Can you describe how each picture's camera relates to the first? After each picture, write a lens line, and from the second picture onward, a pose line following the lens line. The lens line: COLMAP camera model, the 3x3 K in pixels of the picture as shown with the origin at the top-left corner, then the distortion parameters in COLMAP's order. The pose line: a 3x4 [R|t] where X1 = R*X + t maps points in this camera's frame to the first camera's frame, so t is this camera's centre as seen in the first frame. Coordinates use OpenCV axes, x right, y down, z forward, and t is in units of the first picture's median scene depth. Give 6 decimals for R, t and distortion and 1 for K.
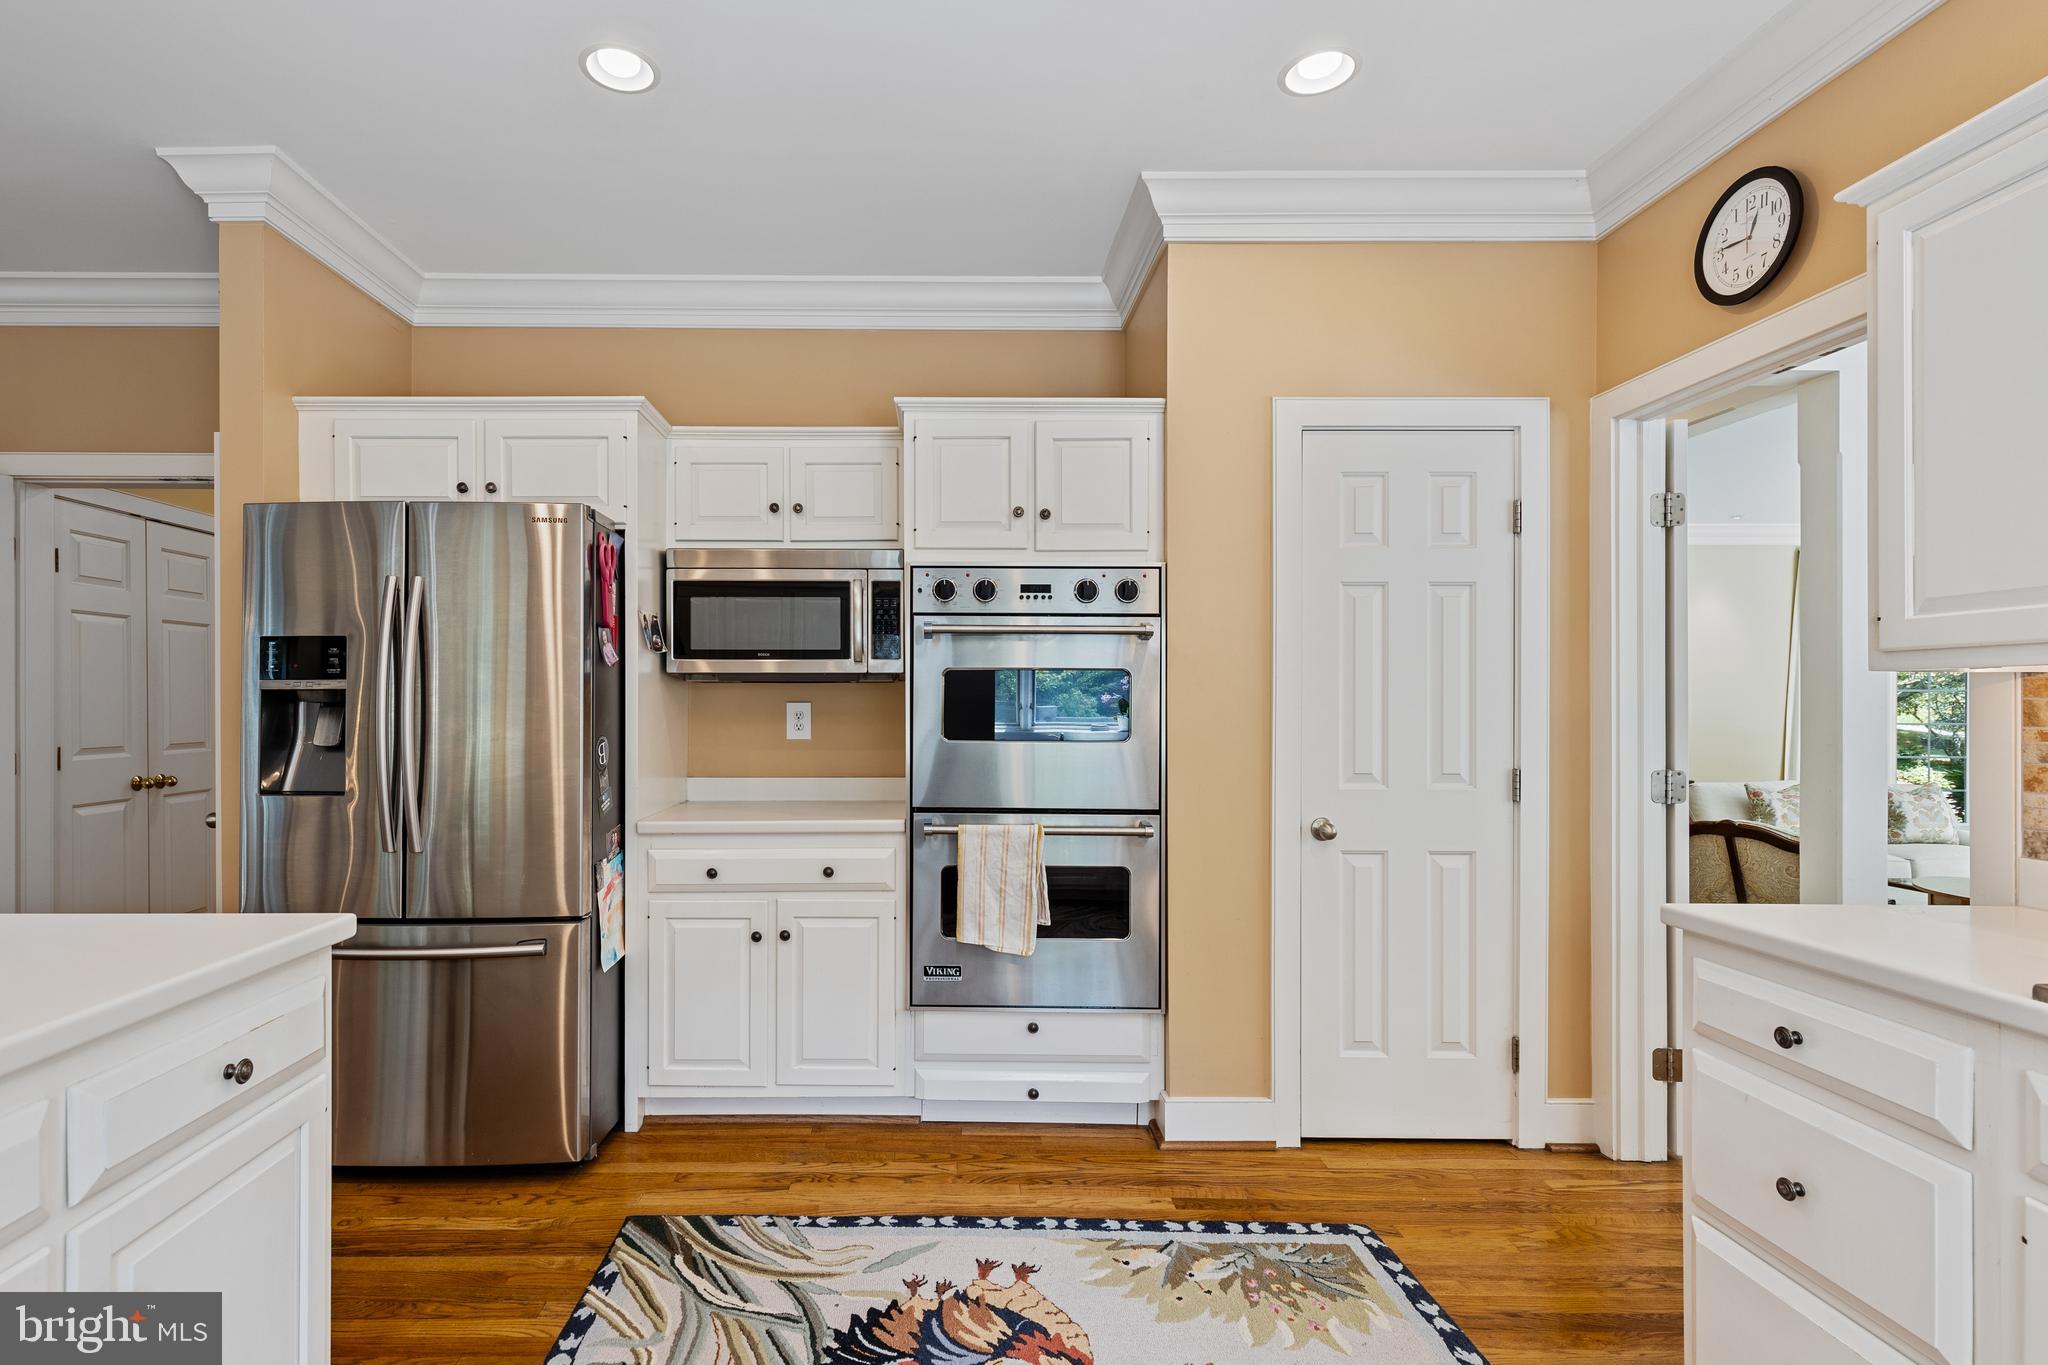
lens RADIAL K [[985.6, 0, 931.0], [0, 985.6, 695.2], [0, 0, 1]] dist [0.000335, -0.000285]
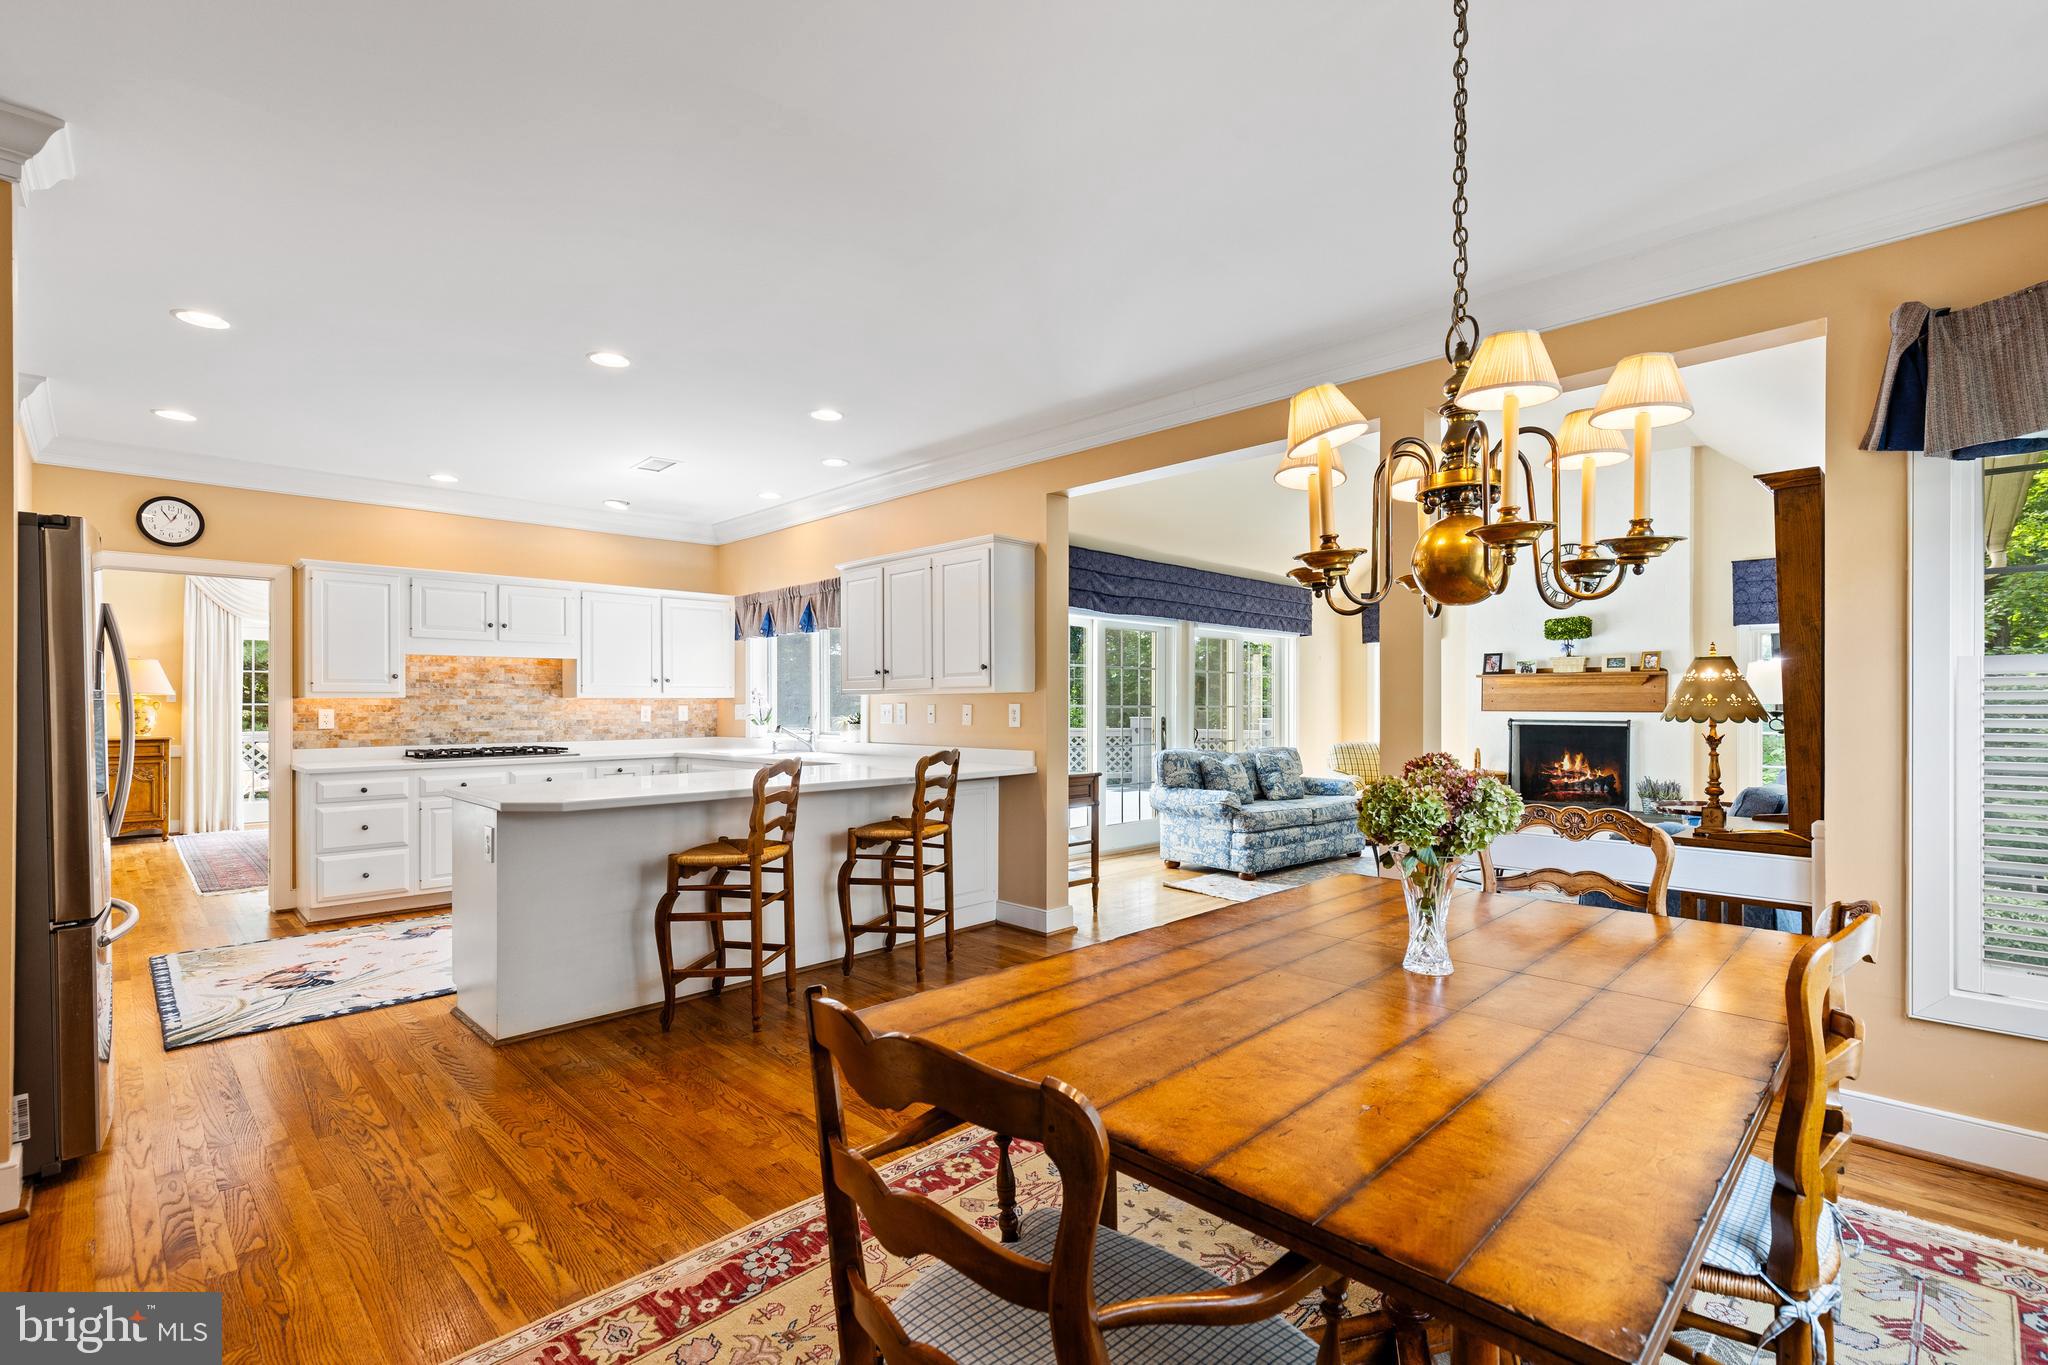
lens RADIAL K [[934.6, 0, 1027.8], [0, 934.6, 708.0], [0, 0, 1]] dist [0.010031, 0.000005]
pose [[-0.708029, -0.004547, 0.706168, -2.107651], [-0.004963, 0.999987, 0.001463, -0.003856], [-0.706166, -0.002468, -0.708042, 1.016069]]
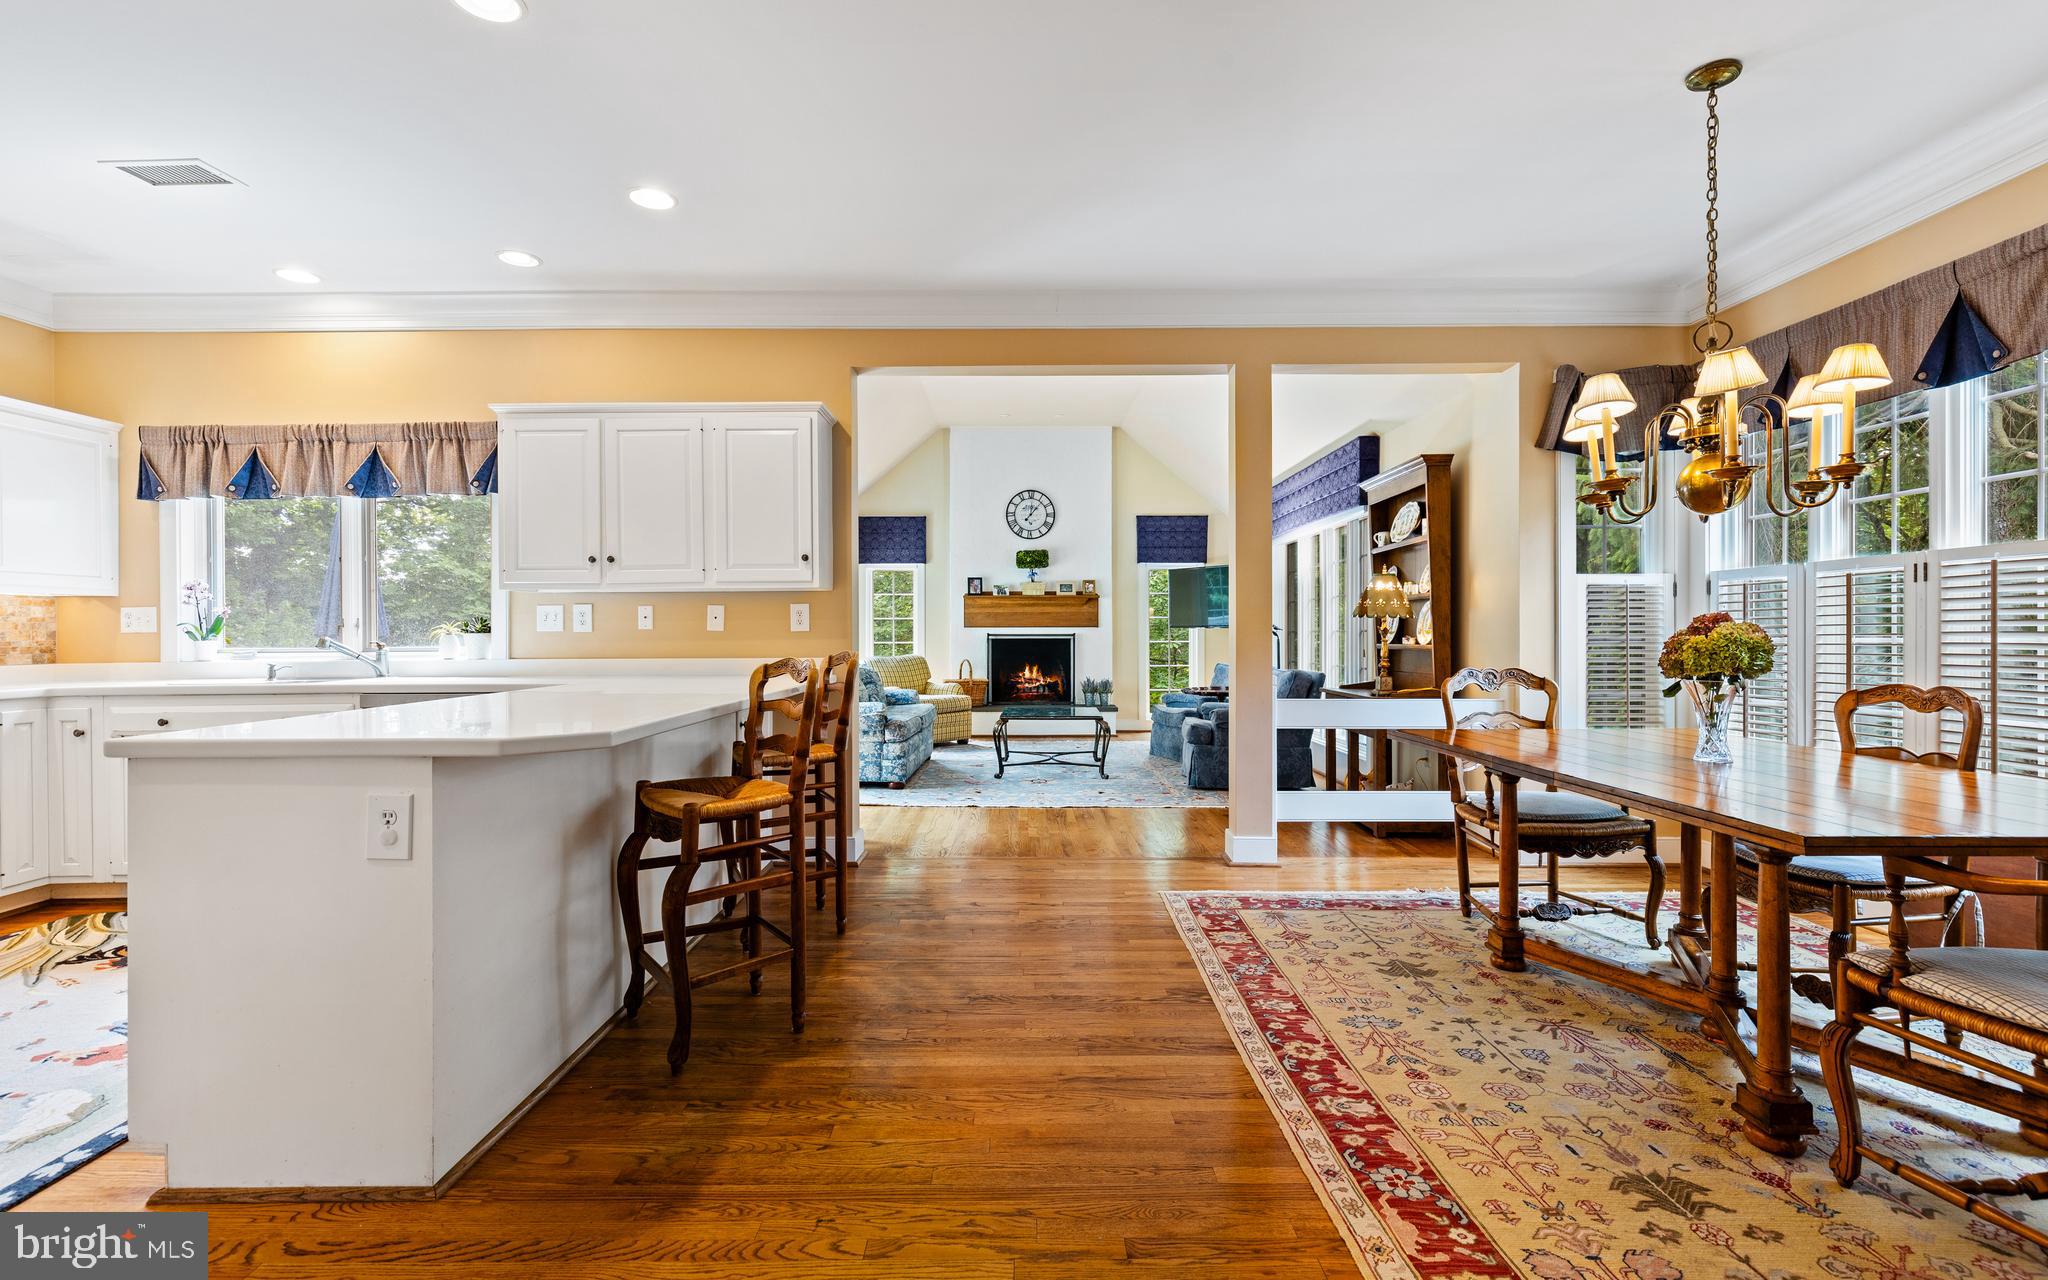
lens RADIAL K [[927.4, 0, 1016.4], [0, 927.4, 639.9], [0, 0, 1]] dist [0.003772, 0.000415]
pose [[-0.999993, 0.001690, -0.003314, -1.059385], [0.001690, 0.999999, 0.000081, 0.057357], [0.003314, 0.000075, -0.999995, 1.323679]]
